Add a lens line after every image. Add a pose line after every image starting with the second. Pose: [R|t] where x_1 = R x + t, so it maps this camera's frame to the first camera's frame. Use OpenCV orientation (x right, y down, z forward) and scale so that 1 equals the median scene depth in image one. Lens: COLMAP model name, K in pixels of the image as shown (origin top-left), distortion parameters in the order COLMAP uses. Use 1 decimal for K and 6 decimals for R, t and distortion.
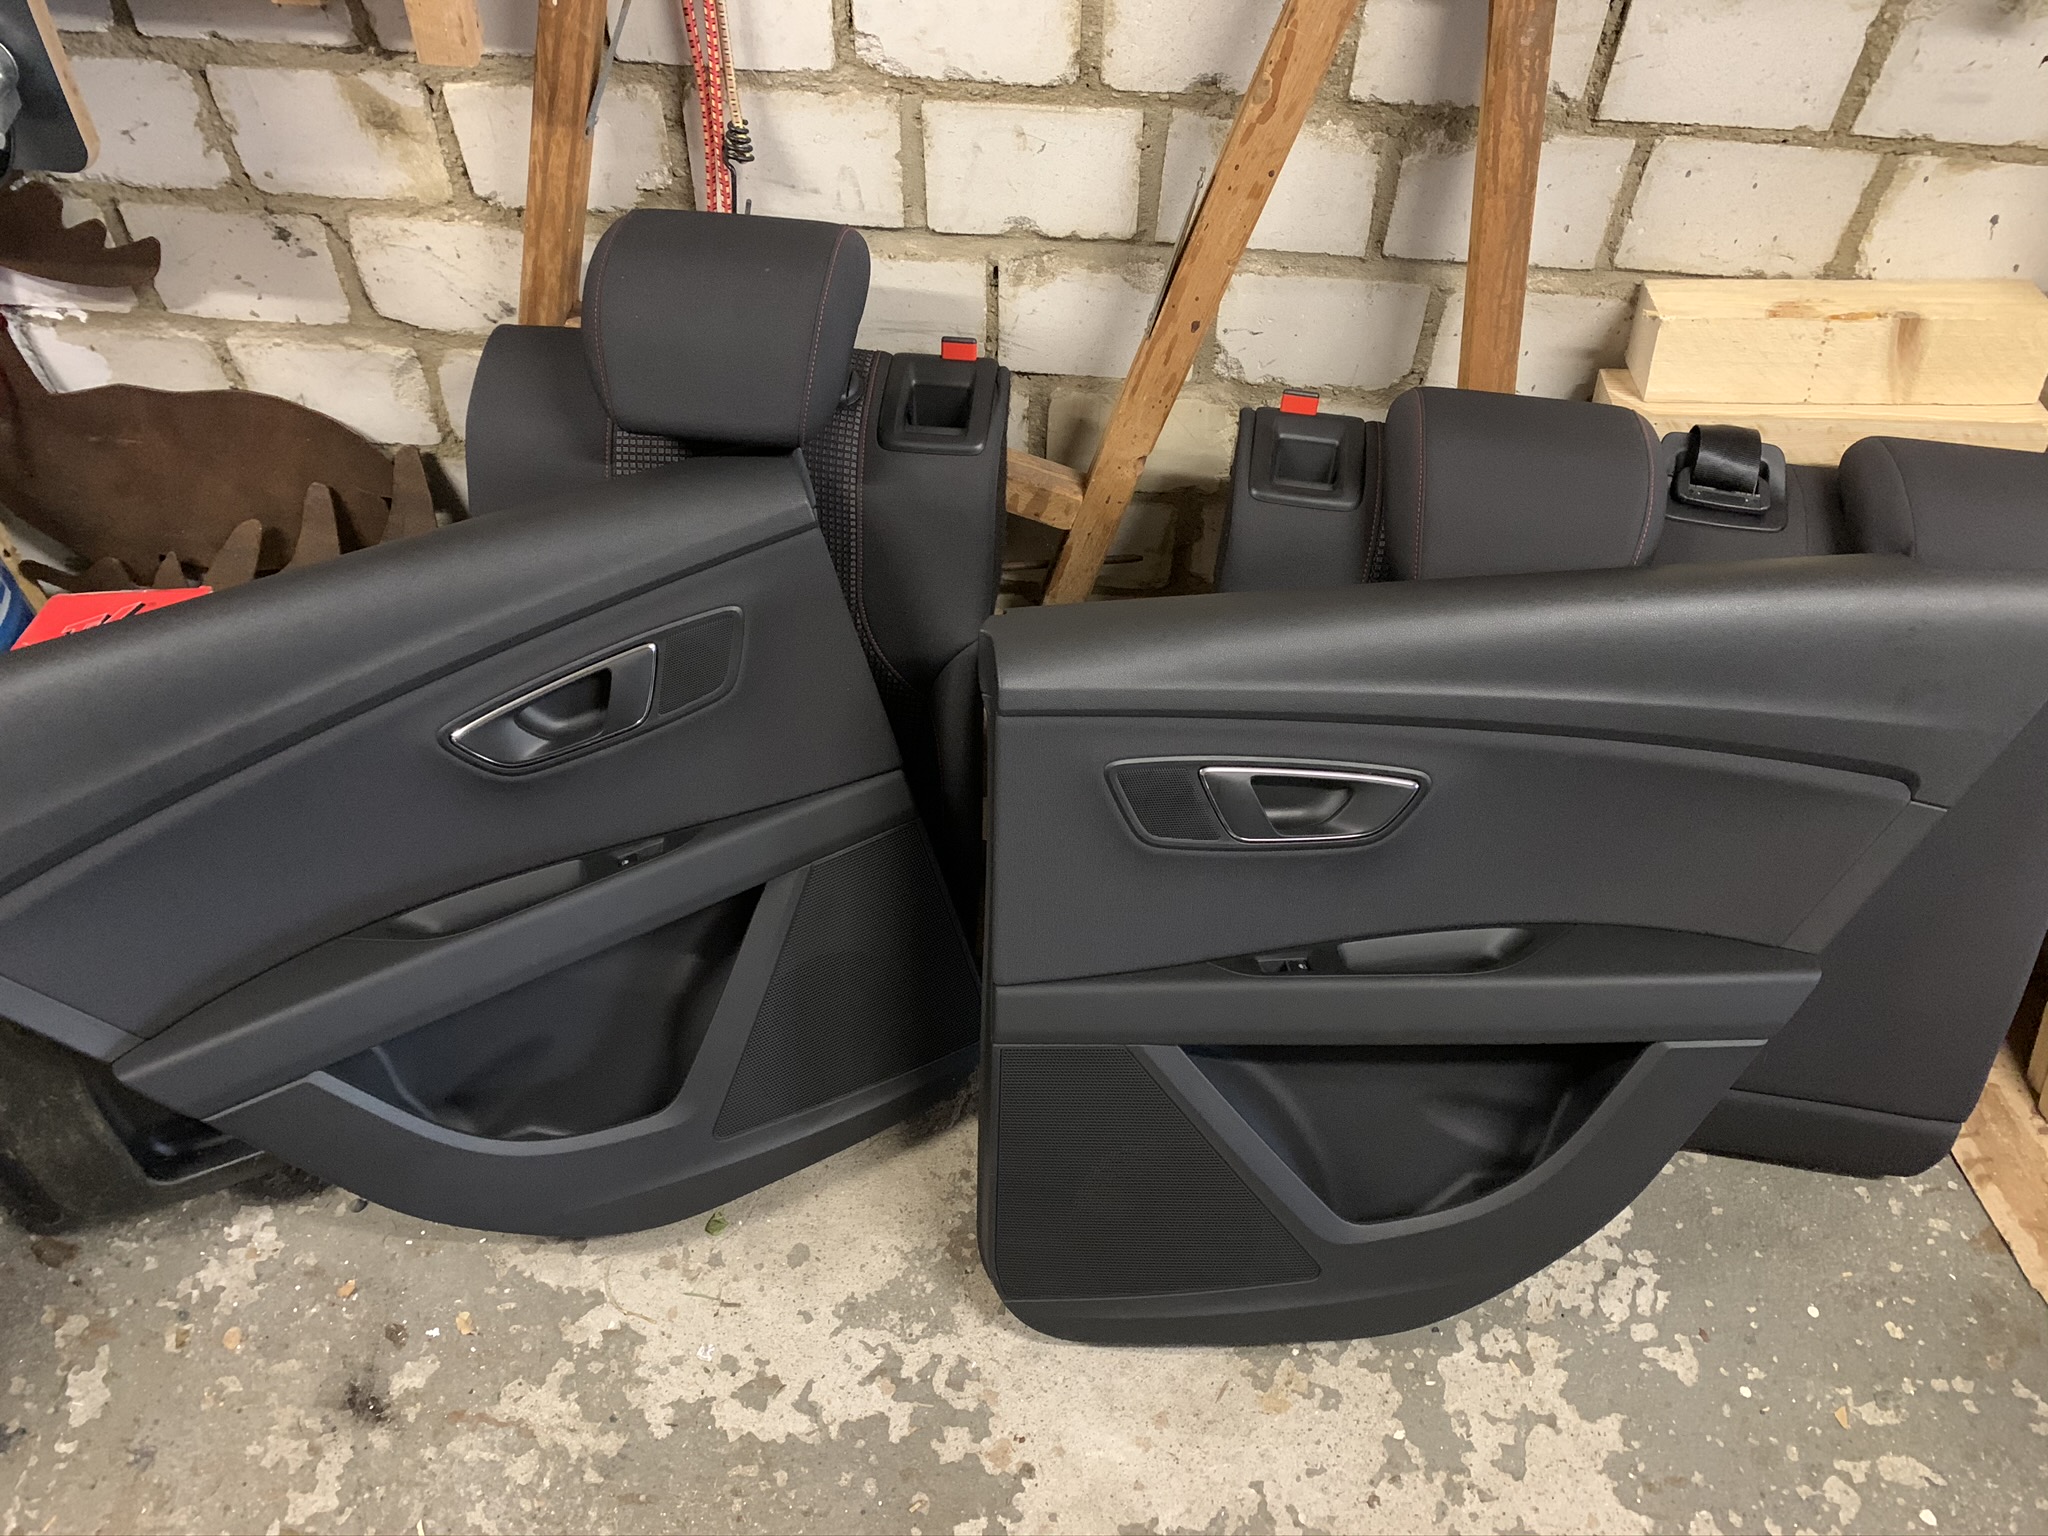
lens RADIAL K [[1570.1, 0, 1024.9], [0, 1570.1, 750.8], [0, 0, 1]] dist [0.020217, -0.013795]
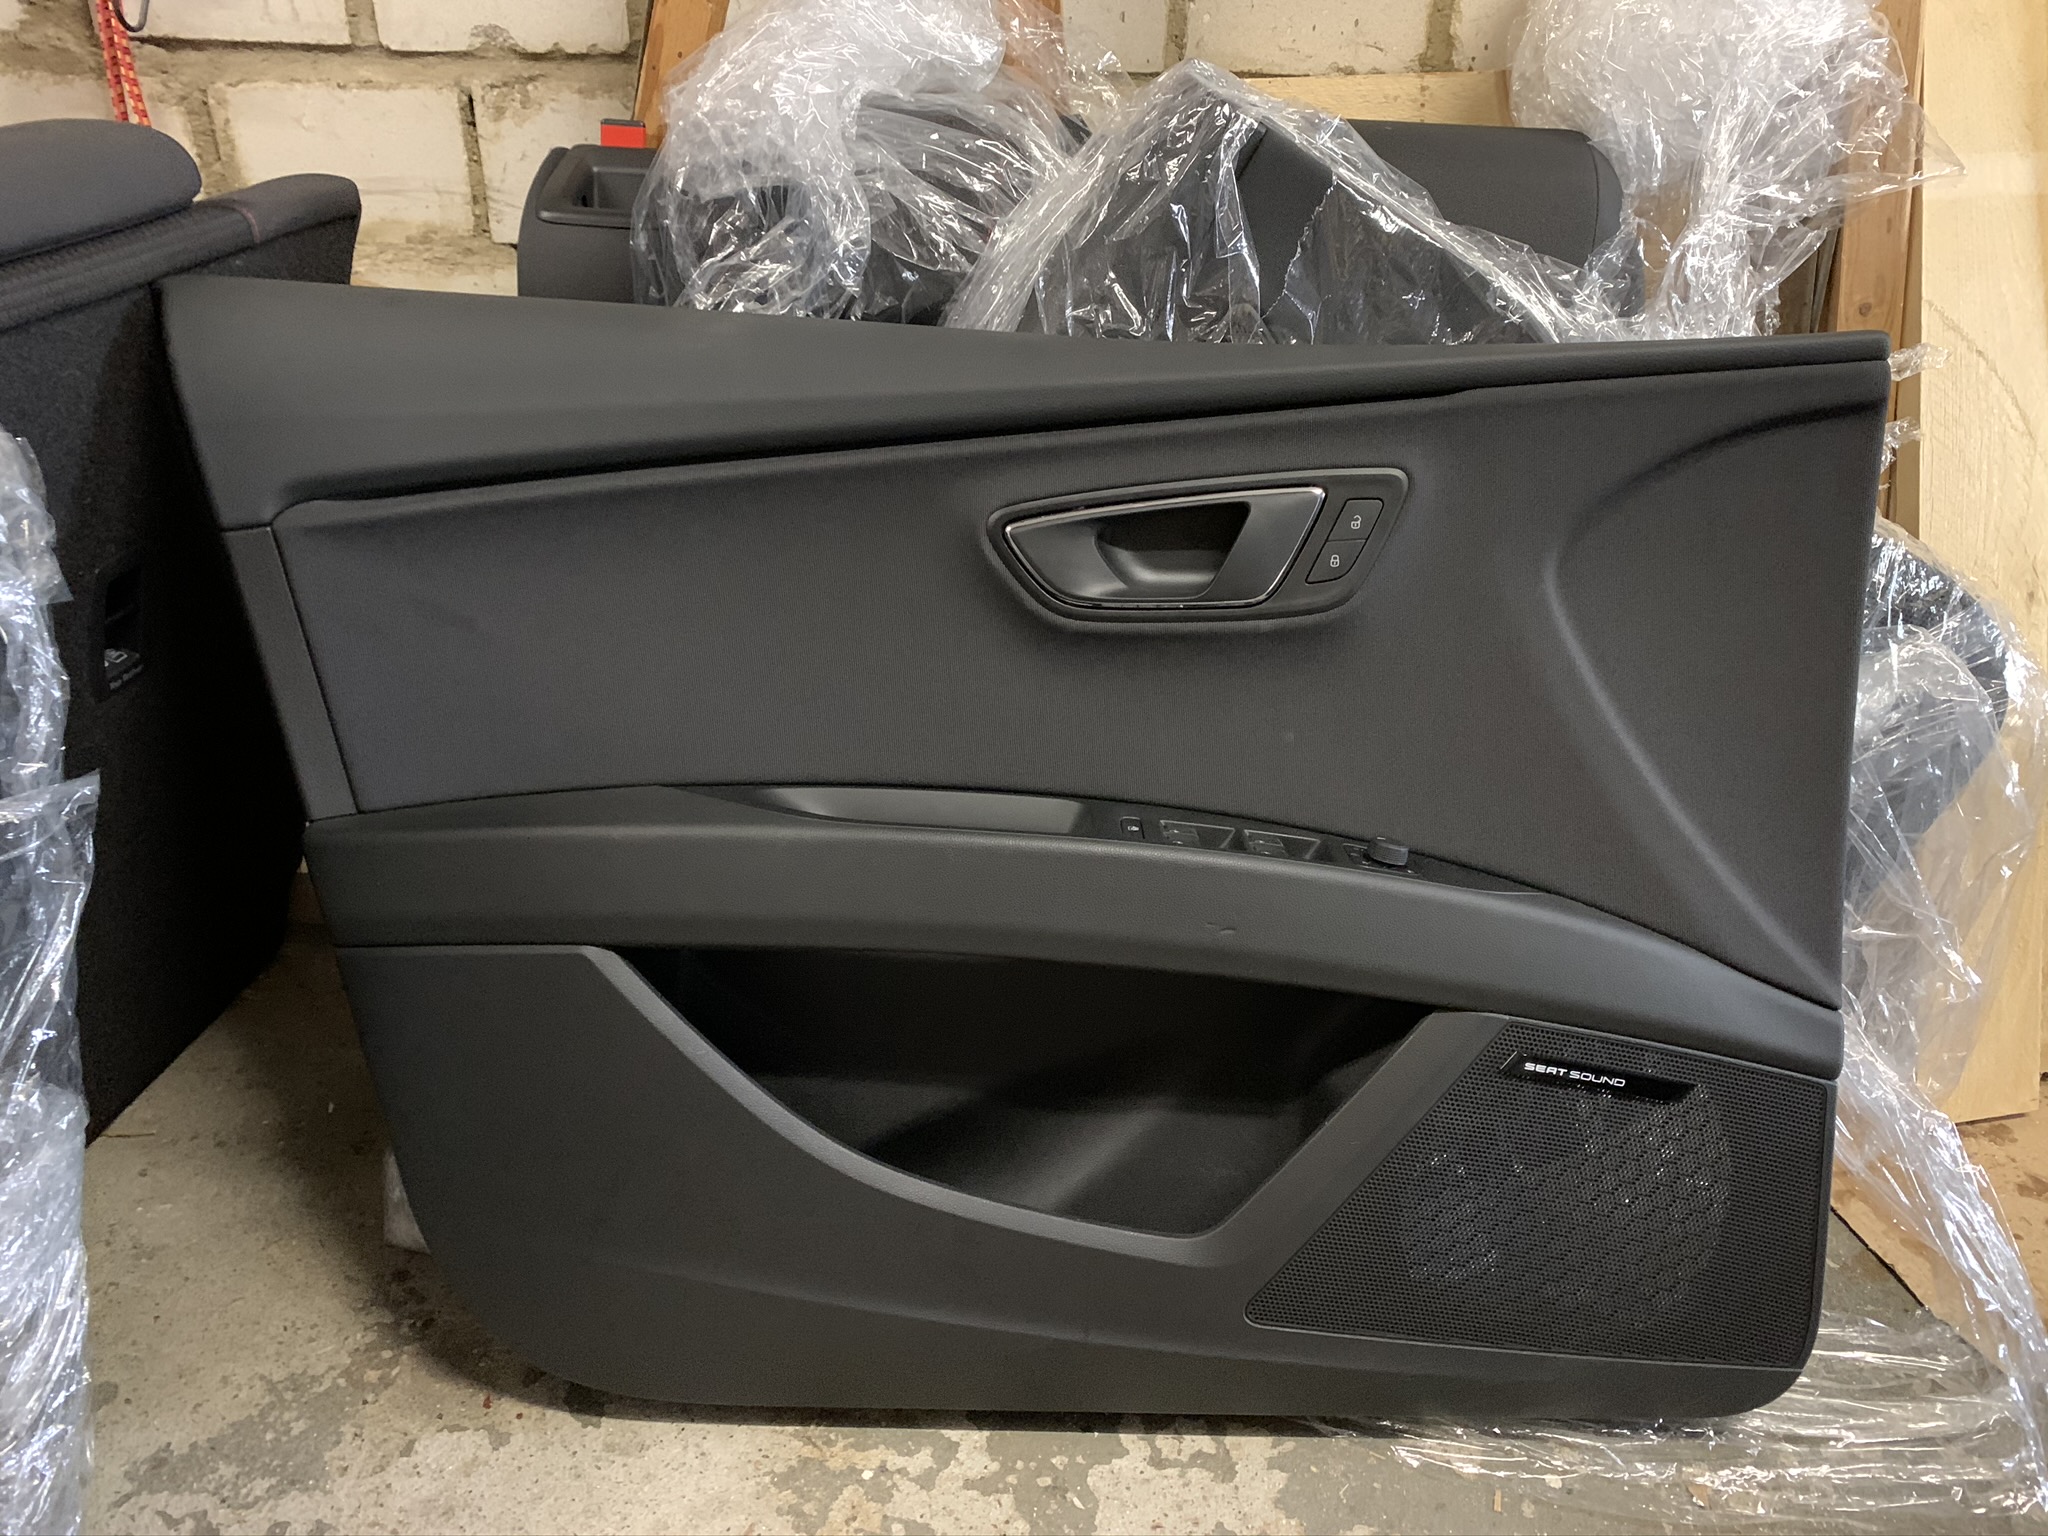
lens RADIAL K [[1570.1, 0, 1027.0], [0, 1570.1, 760.8], [0, 0, 1]] dist [0.020217, -0.013795]
pose [[0.995576, -0.038476, 0.085721, 0.192603], [0.063434, 0.948253, -0.311116, 0.310213], [-0.069314, 0.315177, 0.946498, 0.298007]]
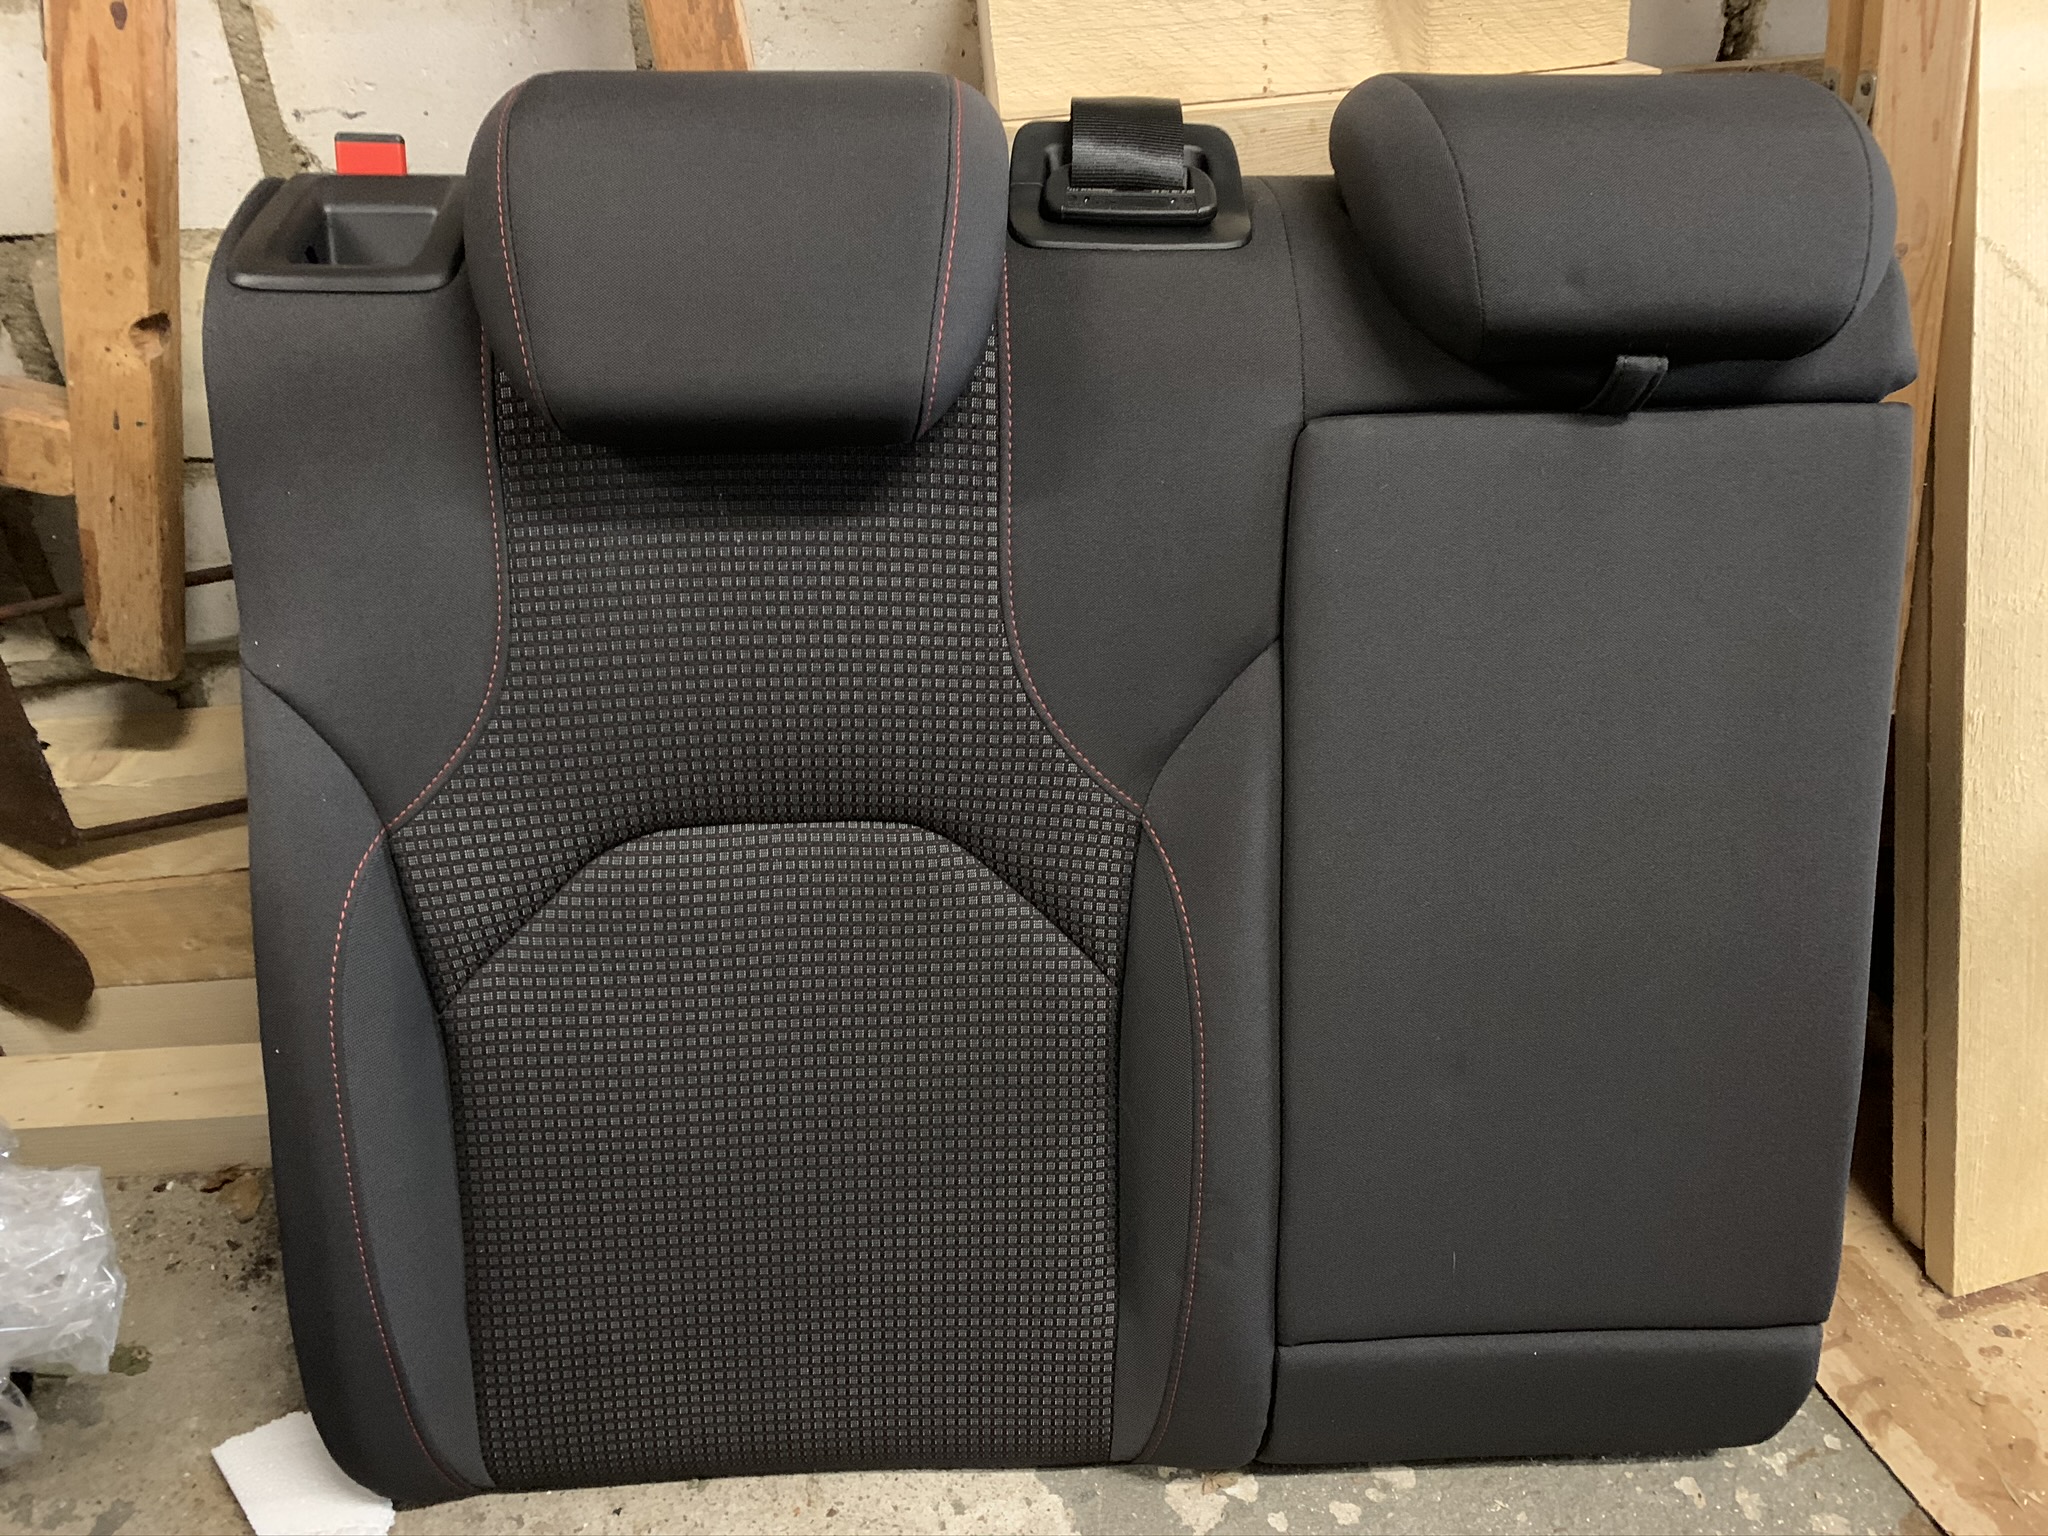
lens RADIAL K [[1570.1, 0, 1028.3], [0, 1570.1, 759.2], [0, 0, 1]] dist [0.020217, -0.013795]
pose [[0.979982, -0.129403, 0.151294, 0.277012], [0.158100, 0.967697, -0.196386, 0.114975], [-0.120994, 0.216375, 0.968784, 0.478384]]
